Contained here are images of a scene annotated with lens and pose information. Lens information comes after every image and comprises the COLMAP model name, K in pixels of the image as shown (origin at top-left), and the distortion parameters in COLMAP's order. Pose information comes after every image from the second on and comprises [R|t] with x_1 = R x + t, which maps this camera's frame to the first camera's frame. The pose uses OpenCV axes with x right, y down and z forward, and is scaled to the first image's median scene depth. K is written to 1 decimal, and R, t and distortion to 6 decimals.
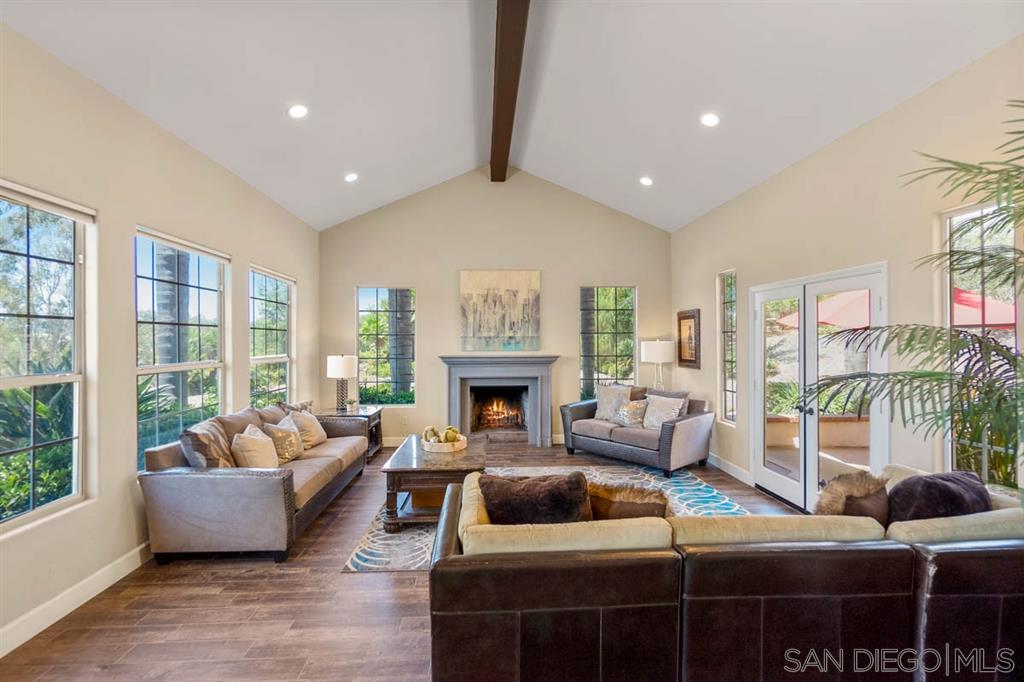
lens RADIAL K [[445.6, 0, 508.9], [0, 445.6, 340.0], [0, 0, 1]] dist [0.000673, 0.000100]
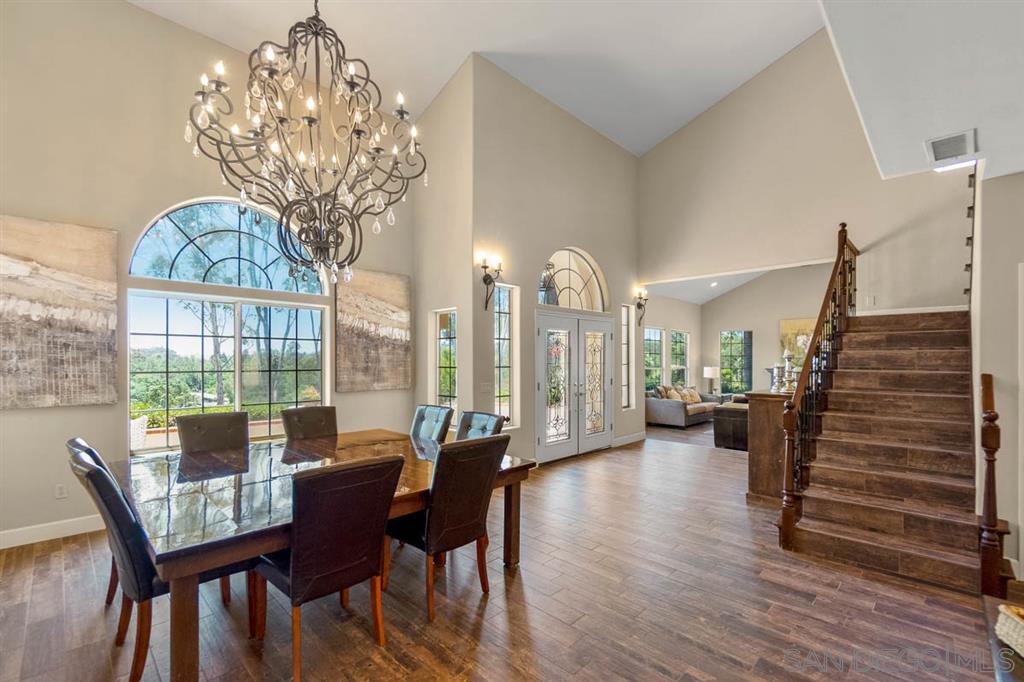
lens RADIAL K [[445.6, 0, 510.8], [0, 445.6, 350.7], [0, 0, 1]] dist [0.000673, 0.000100]
pose [[0.672849, -0.003368, -0.739772, 0.492088], [-0.004693, 0.999950, -0.008821, -0.014928], [0.739765, 0.009407, 0.672800, -0.996502]]
